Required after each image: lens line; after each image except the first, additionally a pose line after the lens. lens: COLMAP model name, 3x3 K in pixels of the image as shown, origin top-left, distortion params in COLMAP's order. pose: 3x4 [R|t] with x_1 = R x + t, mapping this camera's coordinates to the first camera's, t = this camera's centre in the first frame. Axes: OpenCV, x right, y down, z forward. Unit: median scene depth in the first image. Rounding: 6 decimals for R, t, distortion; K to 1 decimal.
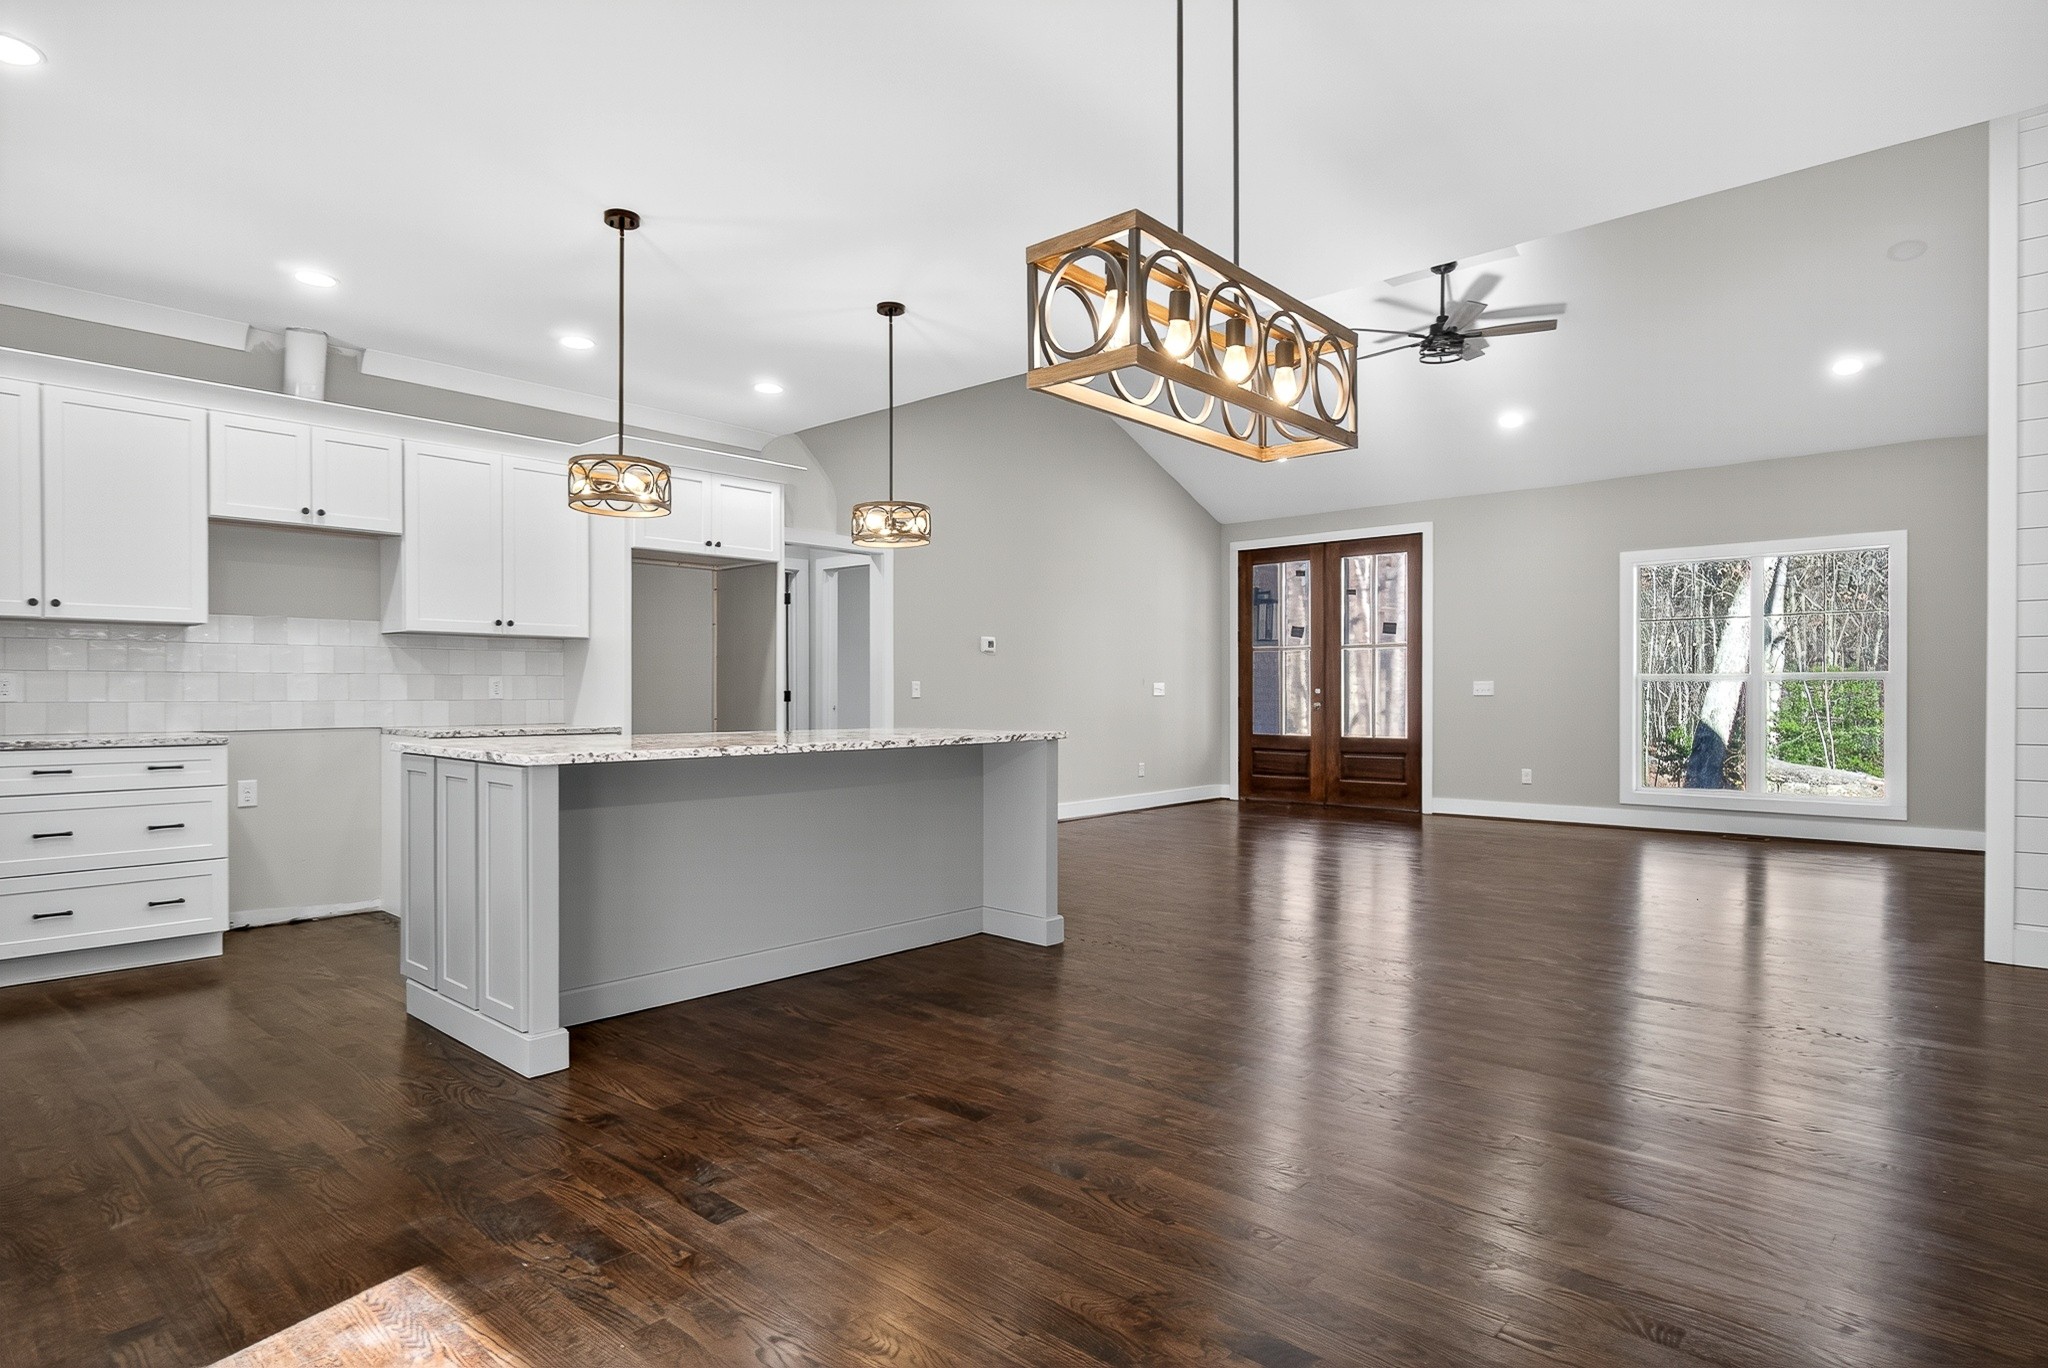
lens RADIAL K [[1099.4, 0, 1016.6], [0, 1099.4, 701.5], [0, 0, 1]] dist [0.004300, -0.000661]
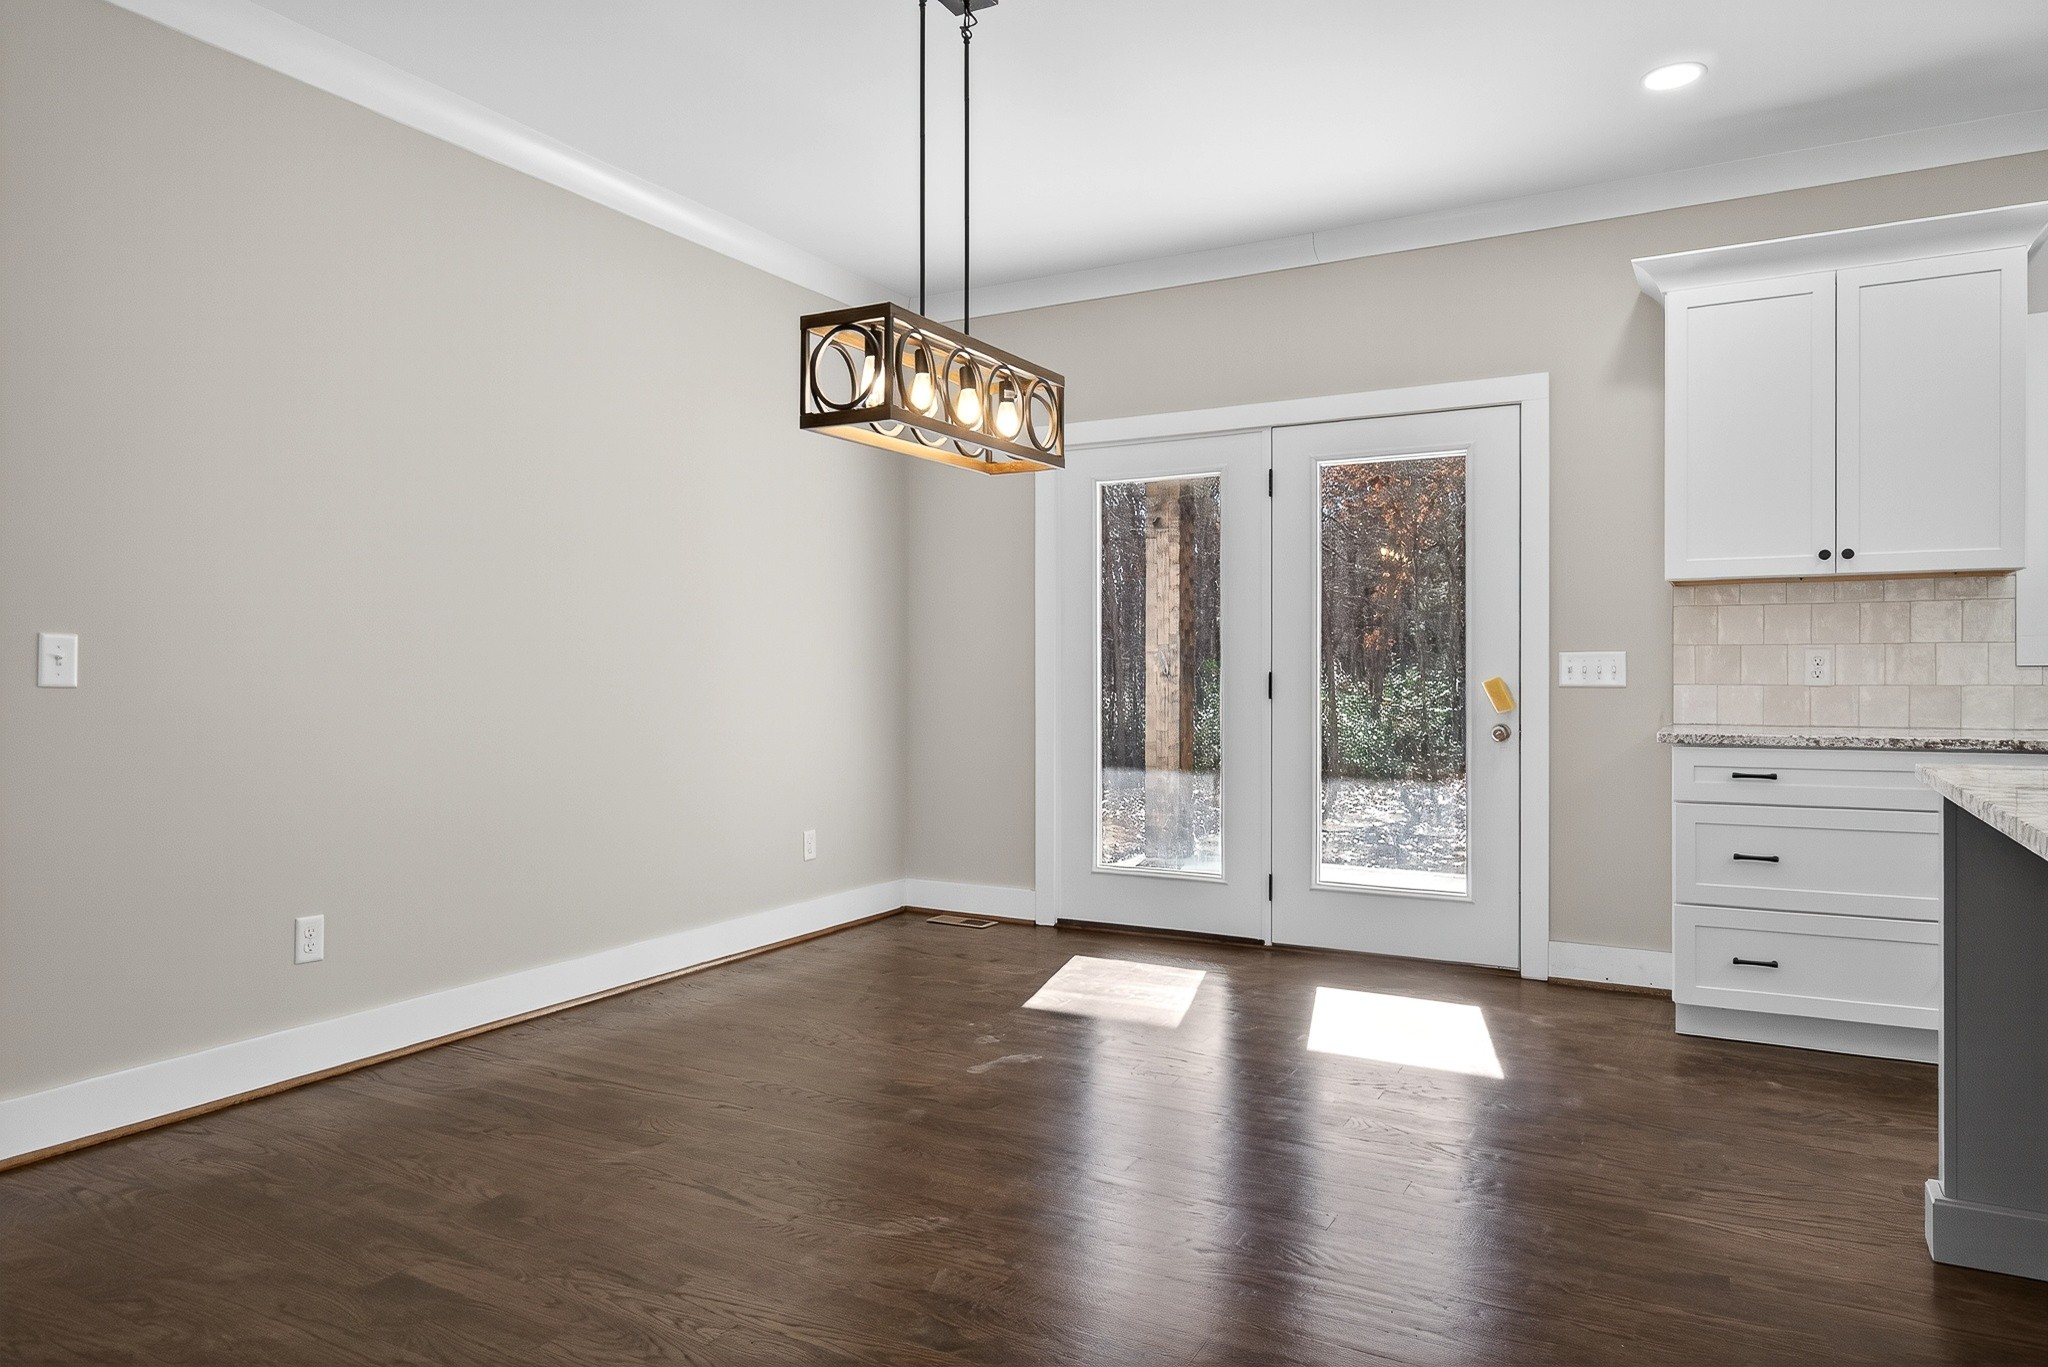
lens RADIAL K [[1296.6, 0, 1014.2], [0, 1296.6, 682.9], [0, 0, 1]] dist [0.000118, 0.001413]
pose [[-0.977365, 0.000144, -0.211558, 0.179991], [-0.002692, 0.999910, 0.013117, -0.006456], [0.211541, 0.013390, -0.977277, 1.074988]]
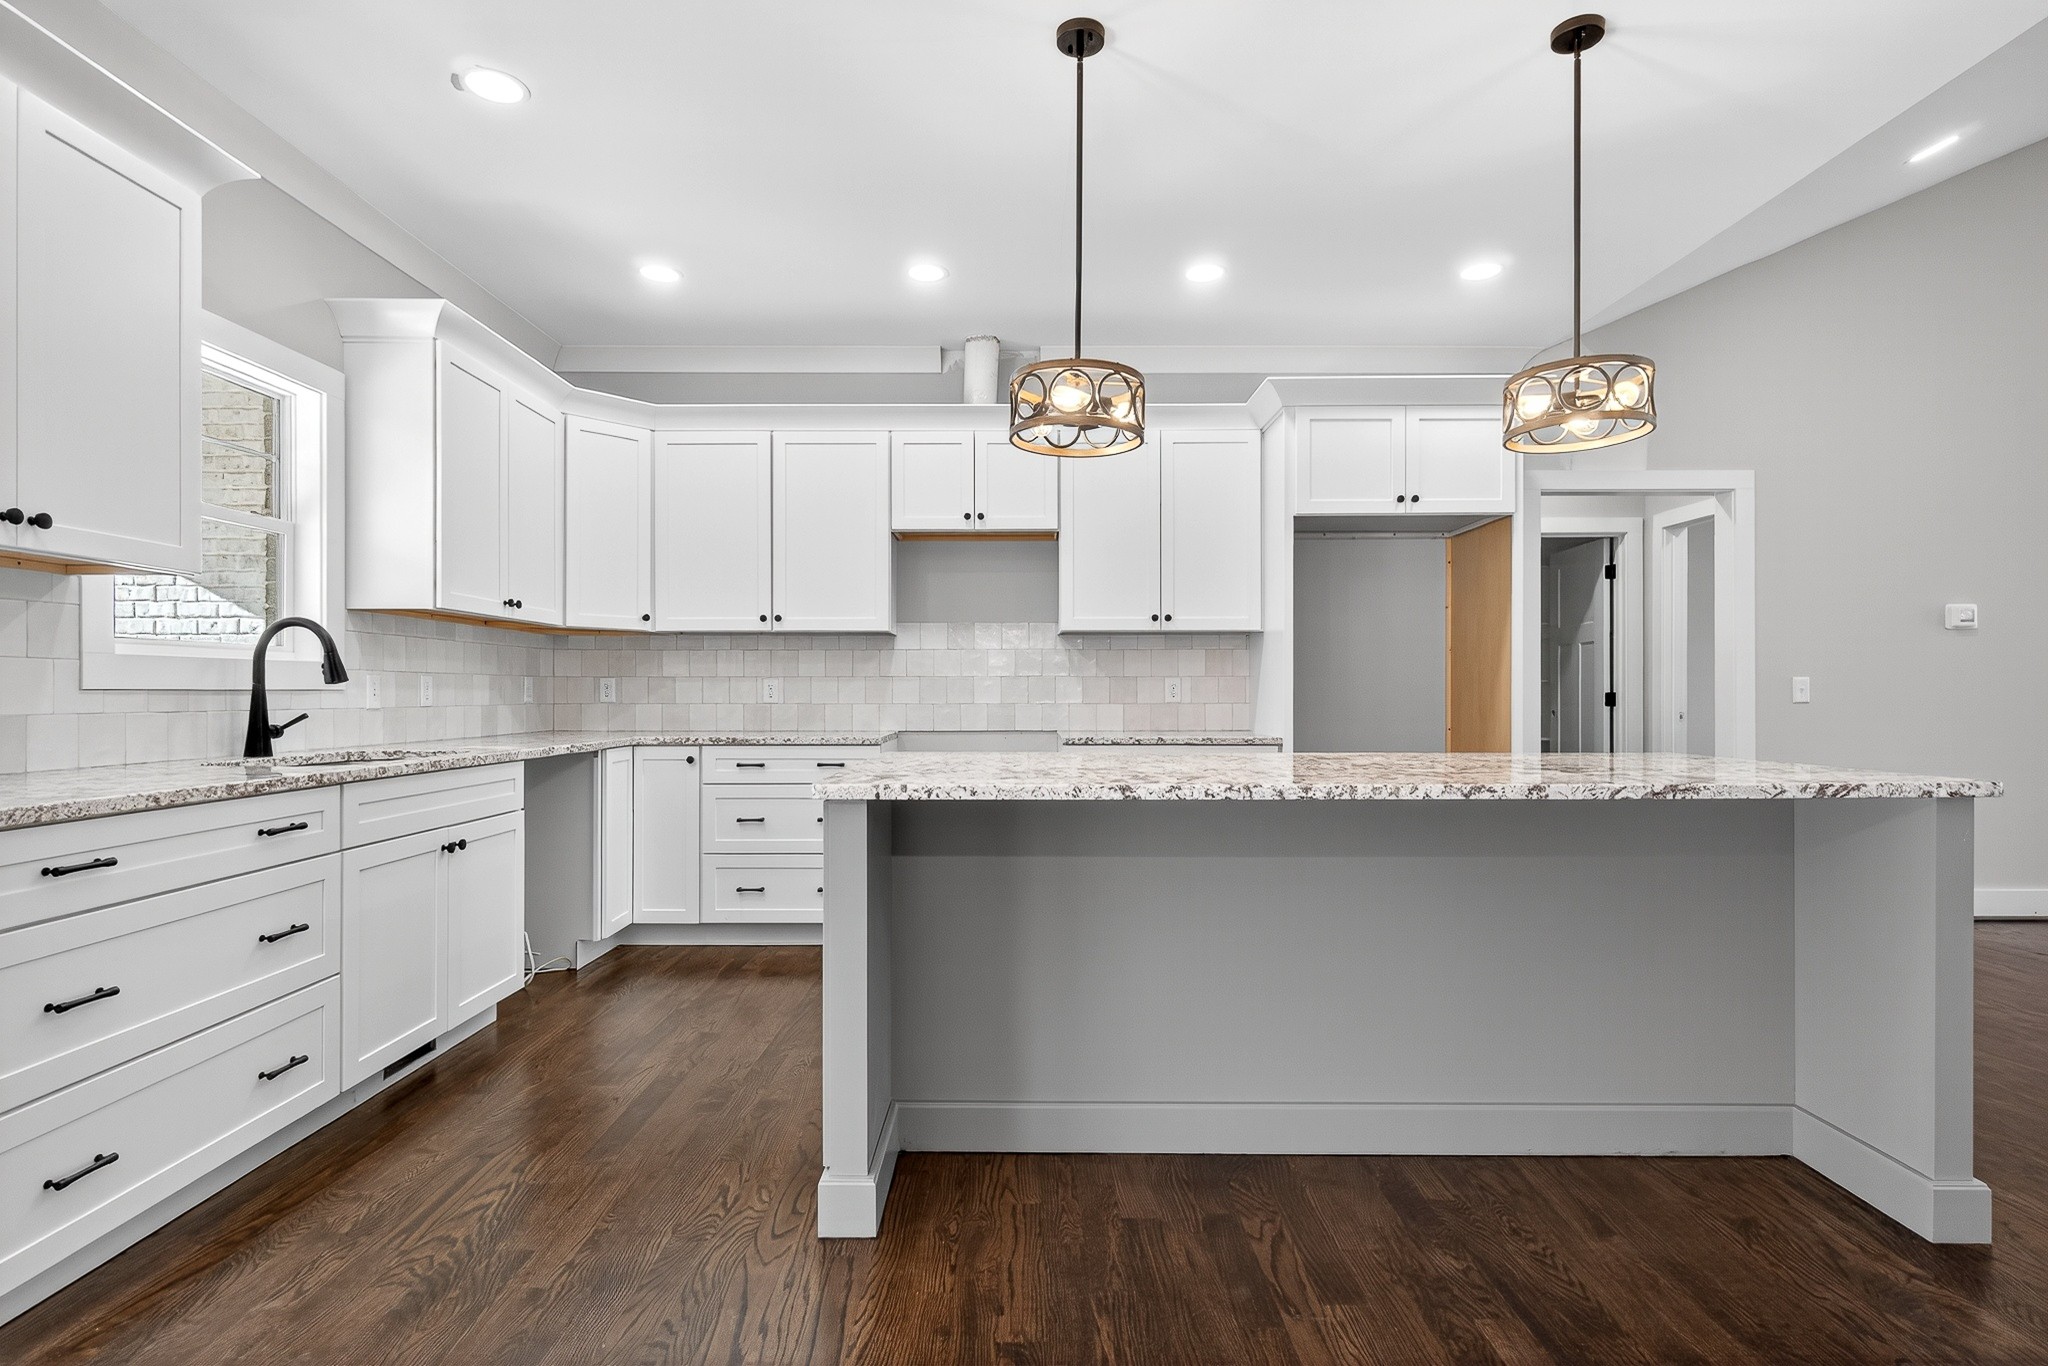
lens RADIAL K [[1020.2, 0, 1034.2], [0, 1020.2, 691.3], [0, 0, 1]] dist [-0.000072, -0.001948]
pose [[0.668661, -0.002718, -0.743562, 0.094329], [-0.004842, 0.999956, -0.008010, -0.004857], [0.743551, 0.008956, 0.668619, 0.431664]]
